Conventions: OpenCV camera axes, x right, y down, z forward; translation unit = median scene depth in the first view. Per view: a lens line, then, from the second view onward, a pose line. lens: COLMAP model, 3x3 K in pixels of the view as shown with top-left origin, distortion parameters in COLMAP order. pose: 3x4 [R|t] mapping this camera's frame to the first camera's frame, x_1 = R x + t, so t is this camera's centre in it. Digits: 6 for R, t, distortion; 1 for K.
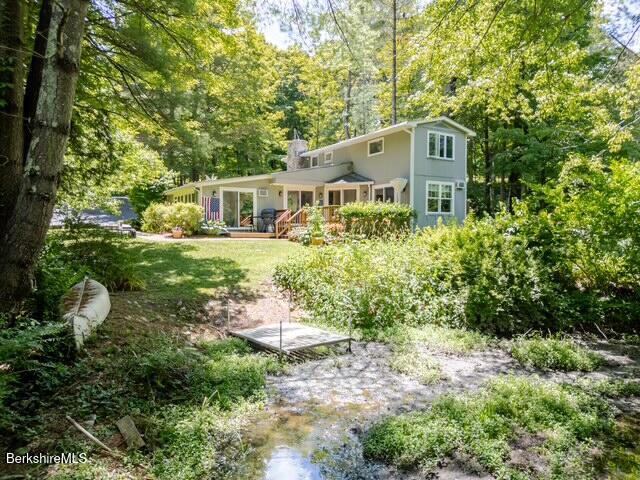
lens RADIAL K [[451.6, 0, 320.0], [0, 451.6, 240.0], [0, 0, 1]] dist [0.000320, -0.001416]
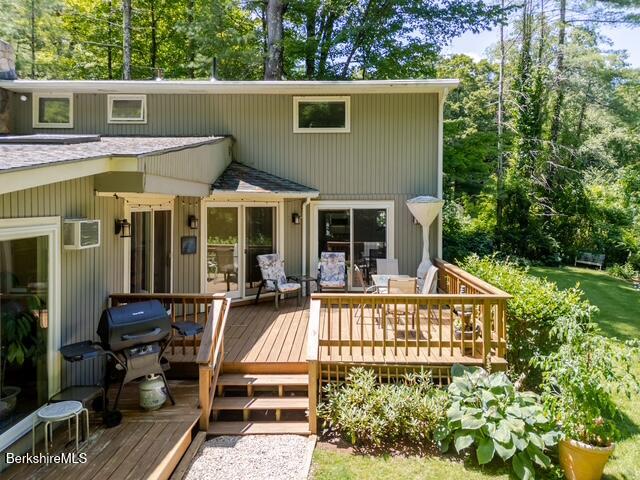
lens RADIAL K [[451.6, 0, 320.0], [0, 451.6, 240.0], [0, 0, 1]] dist [0.000320, -0.001416]
pose [[0.537201, -0.063295, 0.841076, -0.260809], [0.005329, 0.997415, 0.071657, -0.116353], [-0.843437, -0.034012, 0.536150, 0.770336]]
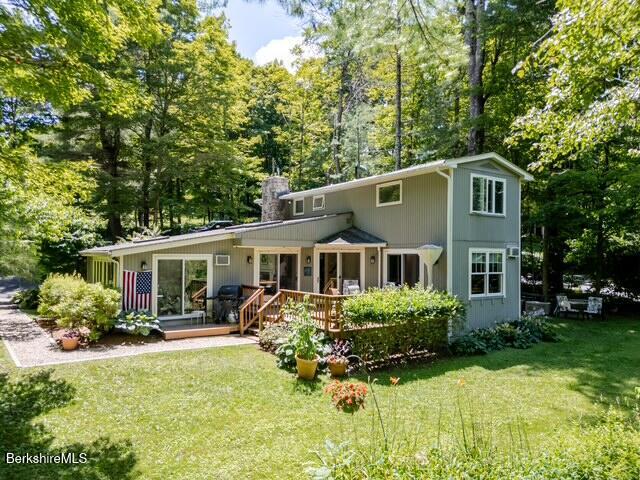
lens RADIAL K [[451.6, 0, 320.0], [0, 451.6, 240.0], [0, 0, 1]] dist [0.000320, -0.001416]
pose [[0.998692, 0.010479, 0.050039, -0.016211], [-0.007969, 0.998712, -0.050102, -0.101013], [-0.050500, 0.049638, 0.997490, 0.324530]]
